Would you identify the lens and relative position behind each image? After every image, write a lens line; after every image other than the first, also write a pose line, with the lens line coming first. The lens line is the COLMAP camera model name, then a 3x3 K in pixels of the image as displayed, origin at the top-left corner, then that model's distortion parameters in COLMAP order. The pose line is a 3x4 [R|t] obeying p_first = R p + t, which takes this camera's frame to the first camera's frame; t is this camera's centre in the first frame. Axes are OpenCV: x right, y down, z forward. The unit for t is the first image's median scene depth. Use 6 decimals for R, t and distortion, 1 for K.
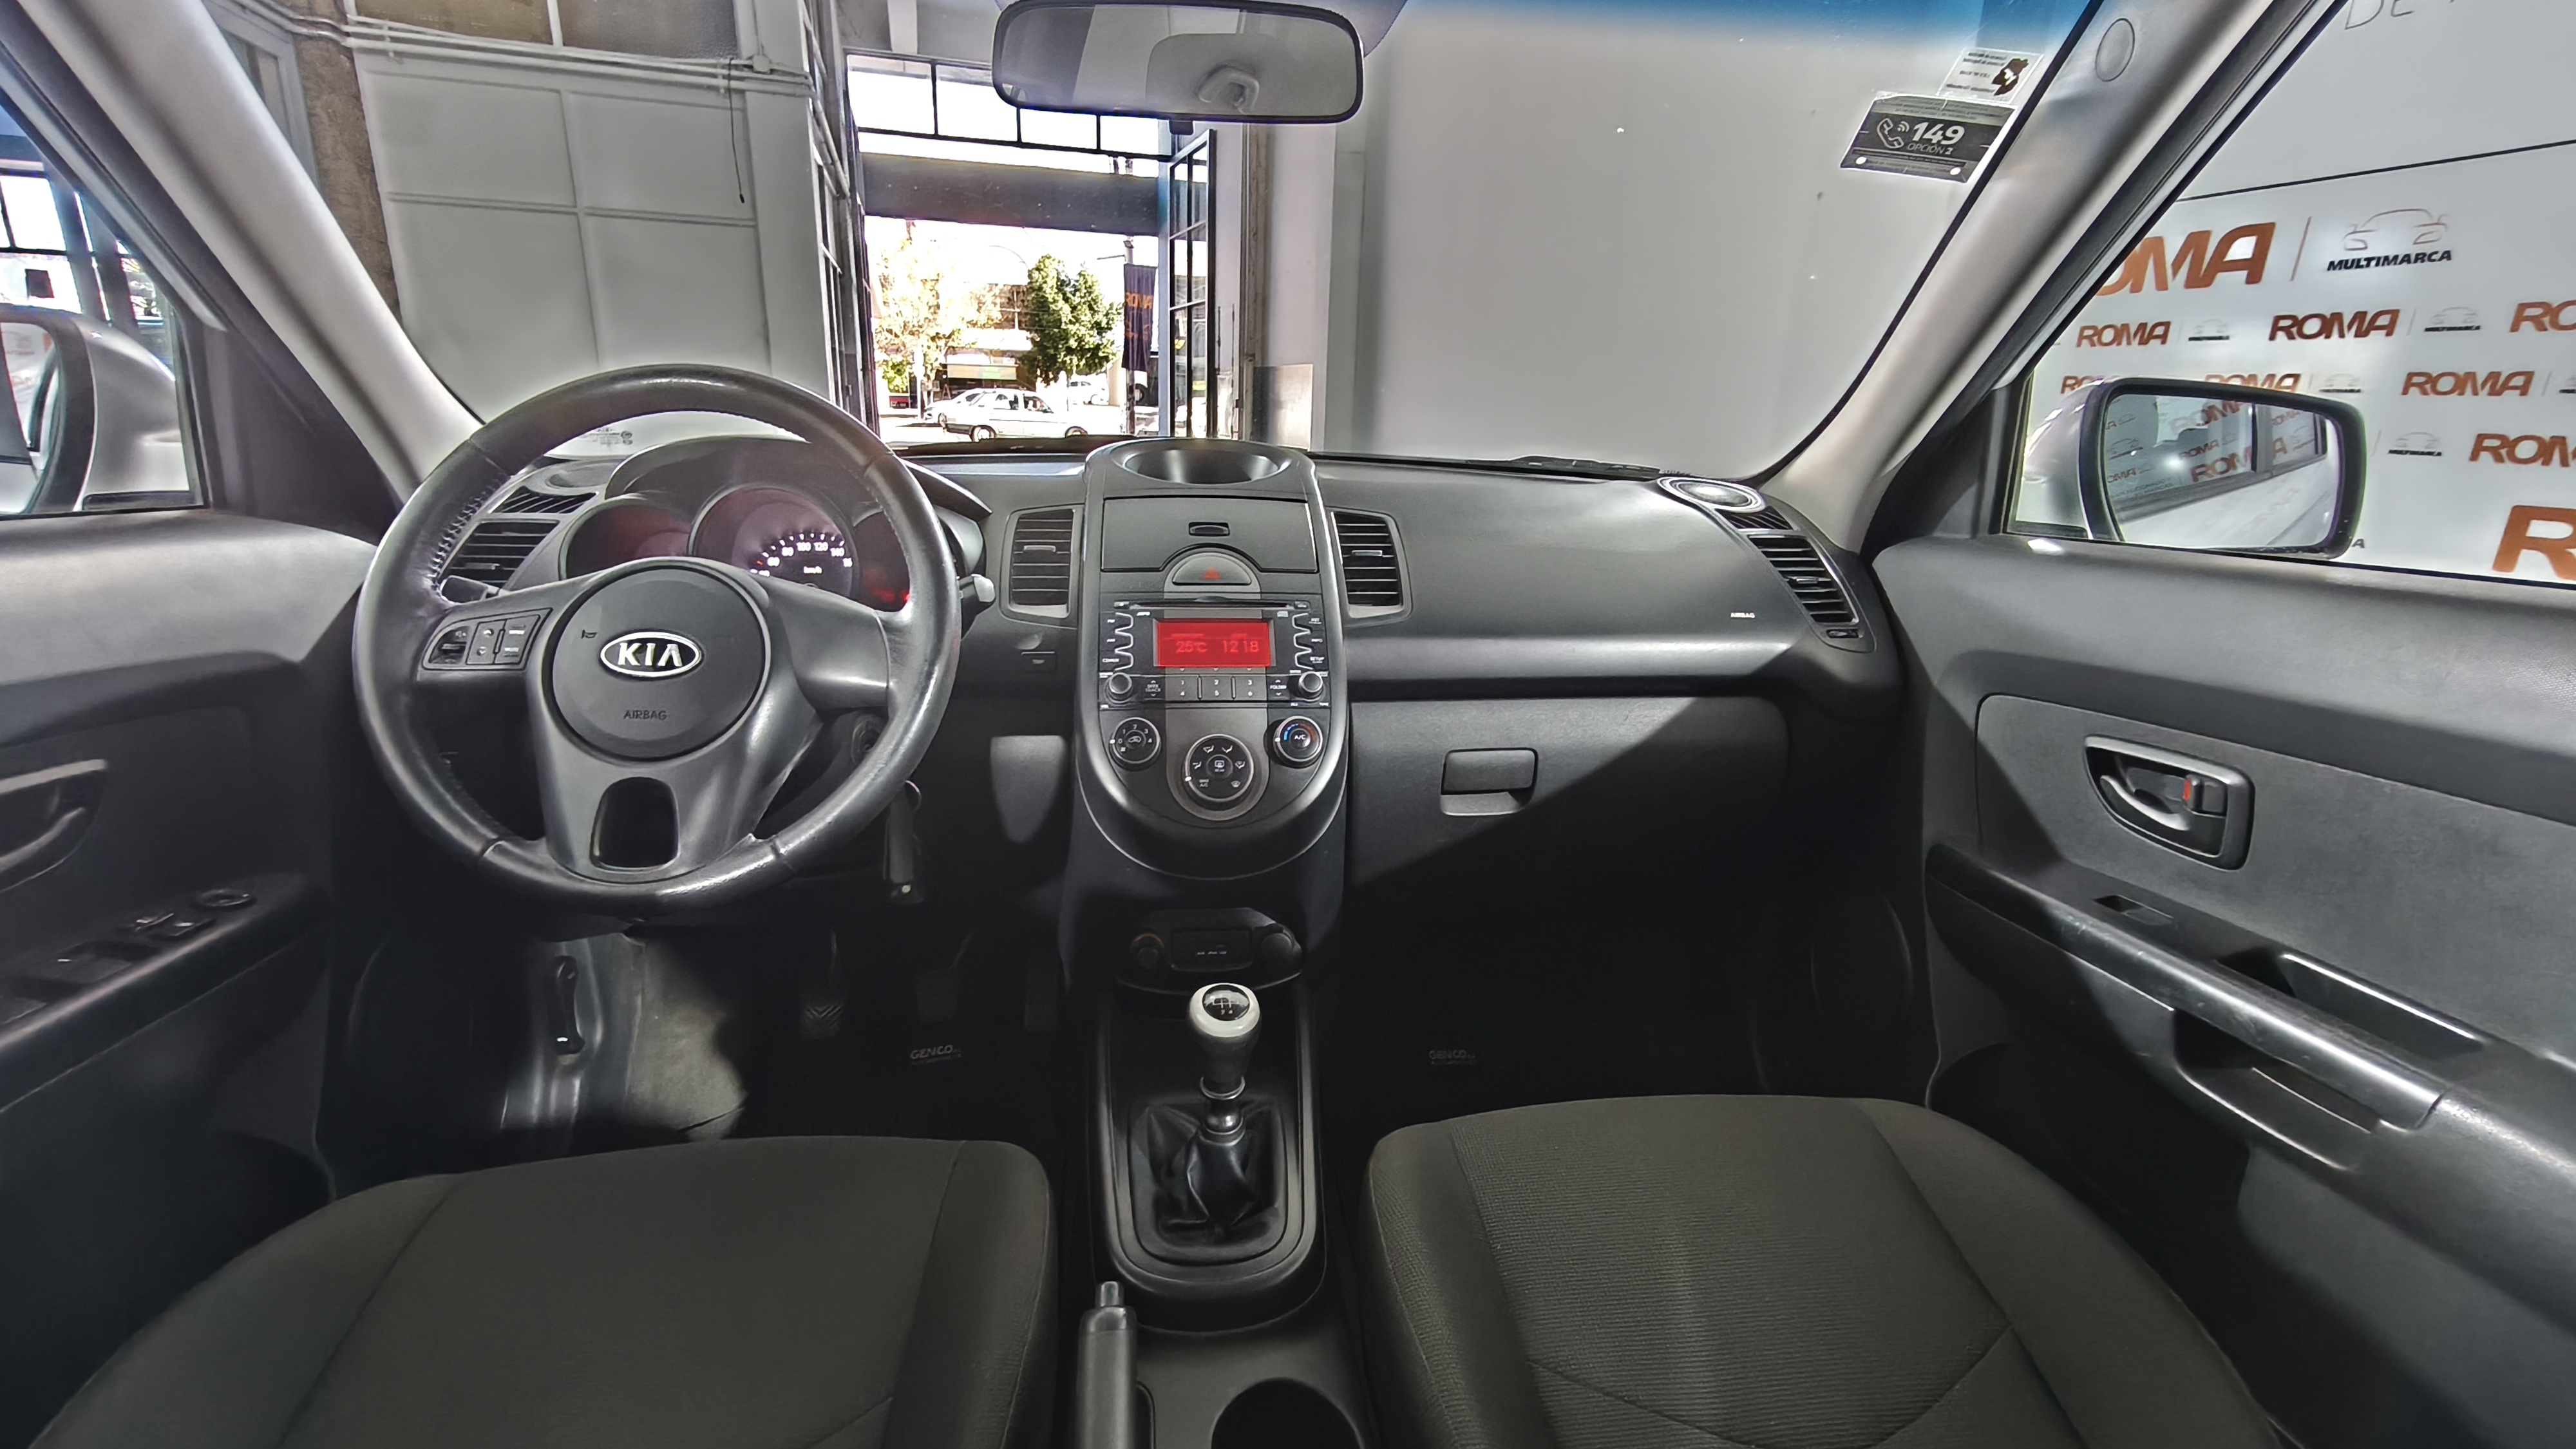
lens RADIAL K [[1064.3, 0, 1288.0], [0, 1064.3, 724.5], [0, 0, 1]] dist [-0.015367, 0.000606]
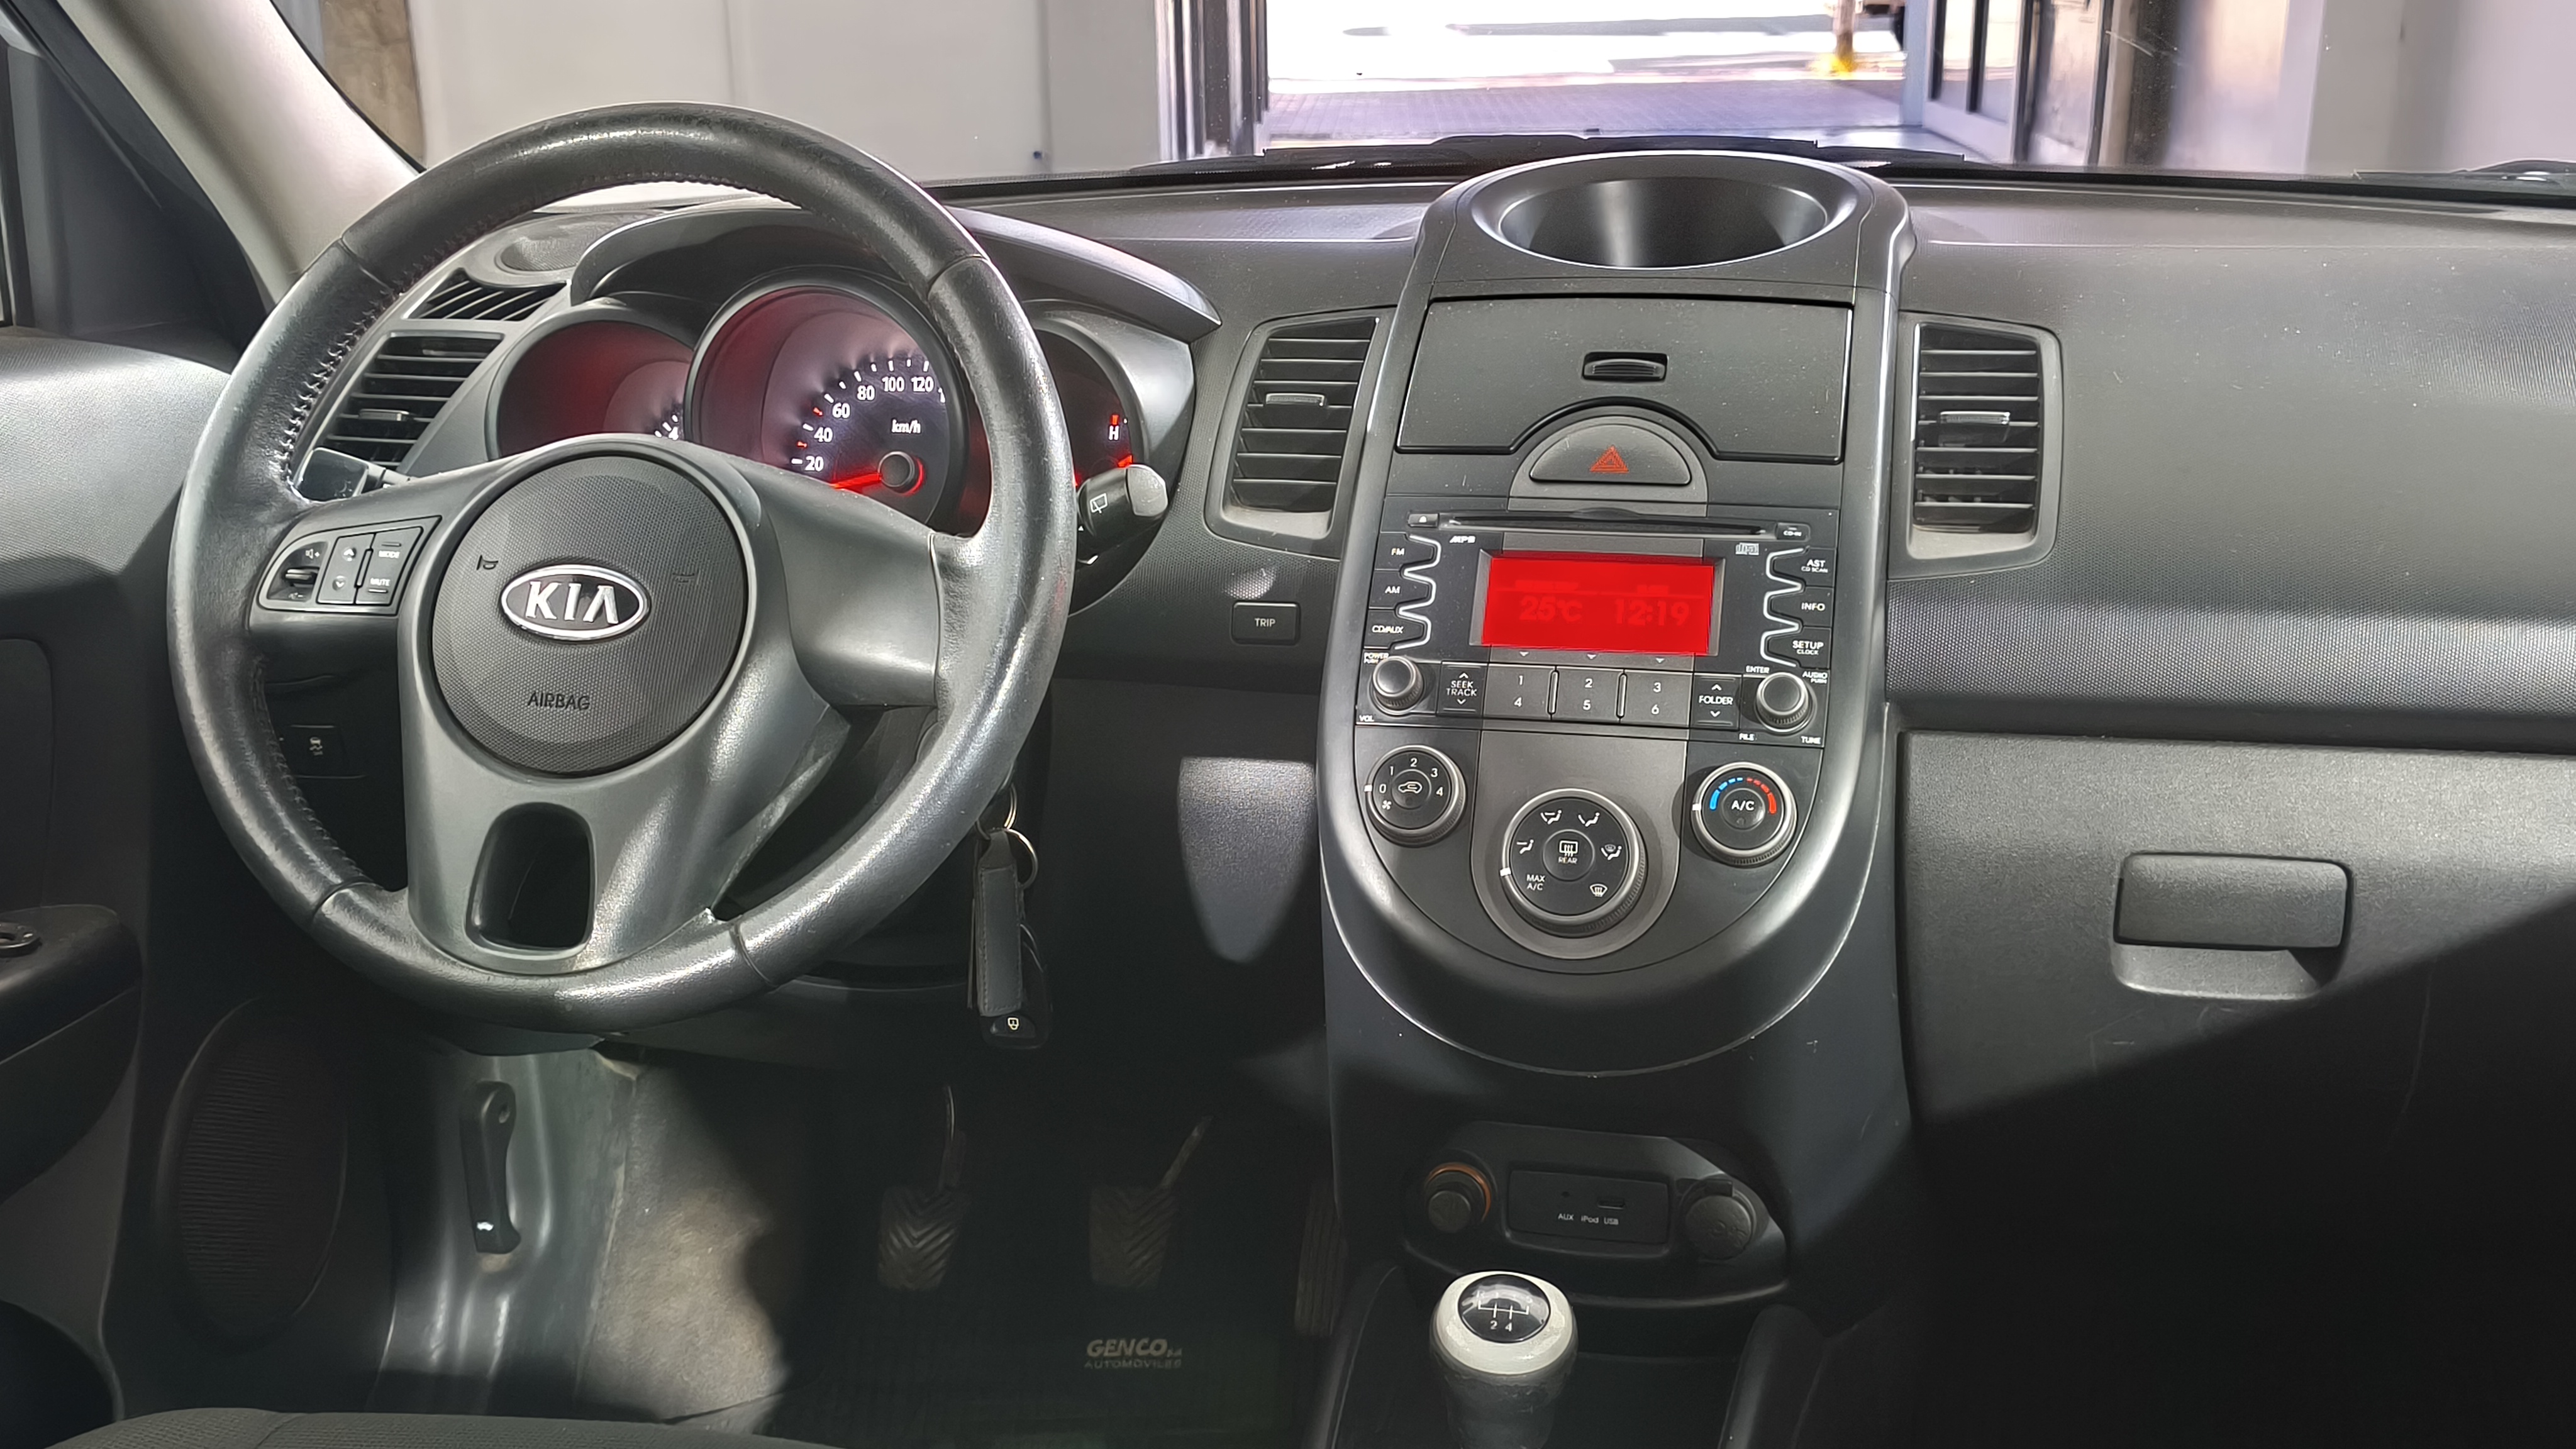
lens RADIAL K [[2414.0, 0, 1290.4], [0, 2414.0, 761.3], [0, 0, 1]] dist [0.011484, 0.001016]
pose [[0.944344, 0.069408, -0.321555, 0.170899], [-0.061008, 0.997483, 0.036138, -0.036133], [0.323253, -0.014509, 0.946201, -0.127936]]
